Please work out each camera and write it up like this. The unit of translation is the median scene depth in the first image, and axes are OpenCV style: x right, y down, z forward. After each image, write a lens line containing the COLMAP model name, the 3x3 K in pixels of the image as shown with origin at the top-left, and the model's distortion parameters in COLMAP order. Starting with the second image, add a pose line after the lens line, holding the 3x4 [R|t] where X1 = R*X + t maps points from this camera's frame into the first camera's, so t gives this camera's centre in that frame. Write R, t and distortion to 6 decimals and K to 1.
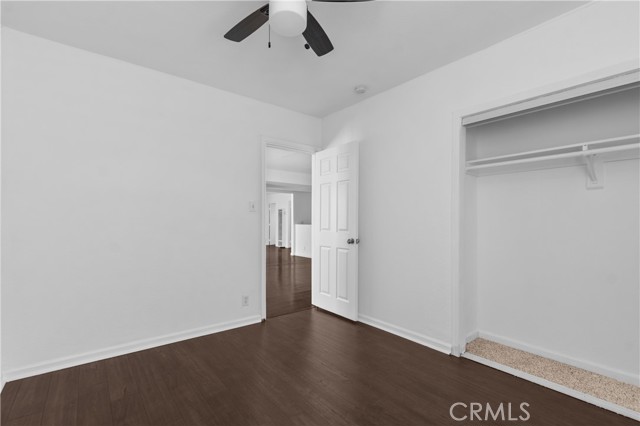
lens RADIAL K [[290.5, 0, 318.9], [0, 290.5, 214.2], [0, 0, 1]] dist [0.002179, 0.000149]
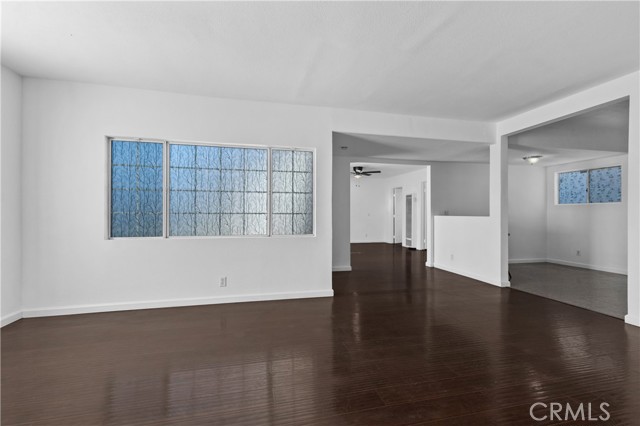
lens RADIAL K [[290.5, 0, 320.9], [0, 290.5, 212.3], [0, 0, 1]] dist [0.002179, 0.000149]
pose [[0.909826, 0.003924, -0.414972, -0.036515], [0.005220, 0.999768, 0.020899, 0.011177], [0.414958, -0.021180, 0.909594, 0.284223]]
